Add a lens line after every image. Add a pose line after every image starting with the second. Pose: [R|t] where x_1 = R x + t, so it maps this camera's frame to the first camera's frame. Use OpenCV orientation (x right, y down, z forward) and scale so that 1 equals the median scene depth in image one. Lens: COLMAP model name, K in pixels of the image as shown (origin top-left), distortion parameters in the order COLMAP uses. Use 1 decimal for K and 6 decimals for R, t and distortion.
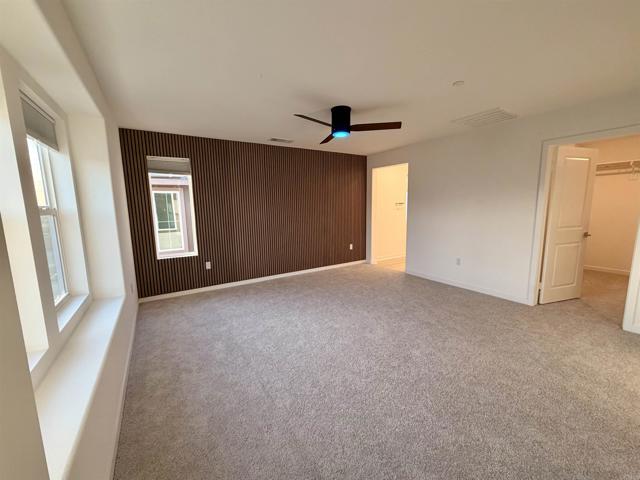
lens RADIAL K [[255.7, 0, 317.5], [0, 255.7, 239.3], [0, 0, 1]] dist [0.001311, -0.000025]
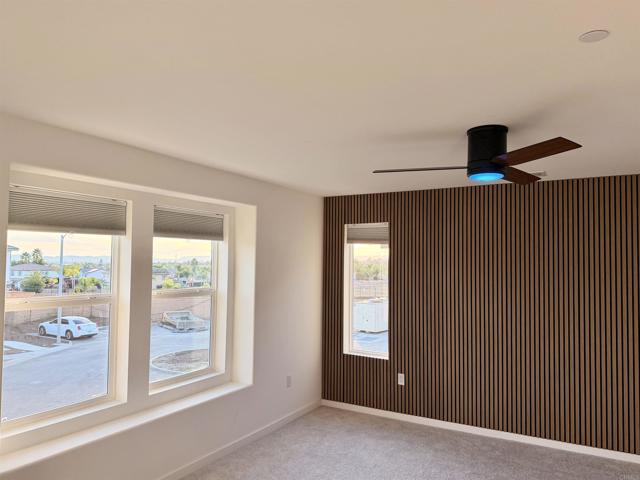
lens RADIAL K [[473.4, 0, 320.4], [0, 473.4, 243.7], [0, 0, 1]] dist [0.099512, -0.142745]
pose [[0.463634, -0.011427, -0.885953, 0.623834], [-0.137276, 0.986916, -0.084568, -0.119410], [0.875328, 0.160829, 0.455999, 0.233433]]
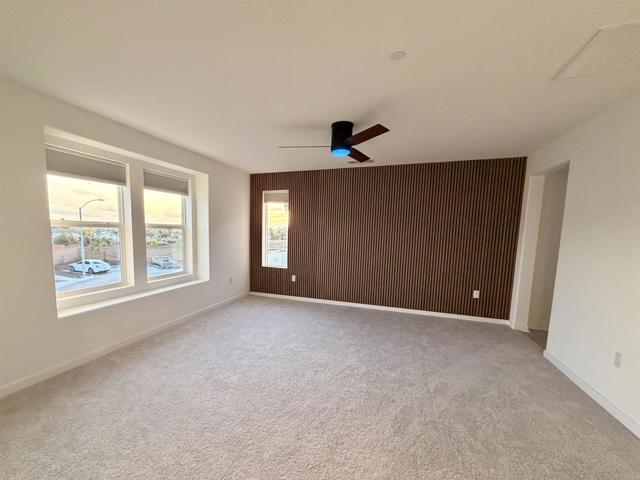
lens RADIAL K [[280.0, 0, 291.2], [0, 280.0, 259.7], [0, 0, 1]] dist [0.001183, 0.000204]
pose [[0.588377, 0.113699, -0.800553, 0.662631], [-0.137790, 0.989682, 0.039289, -0.035705], [0.796760, 0.087191, 0.597973, 0.230889]]
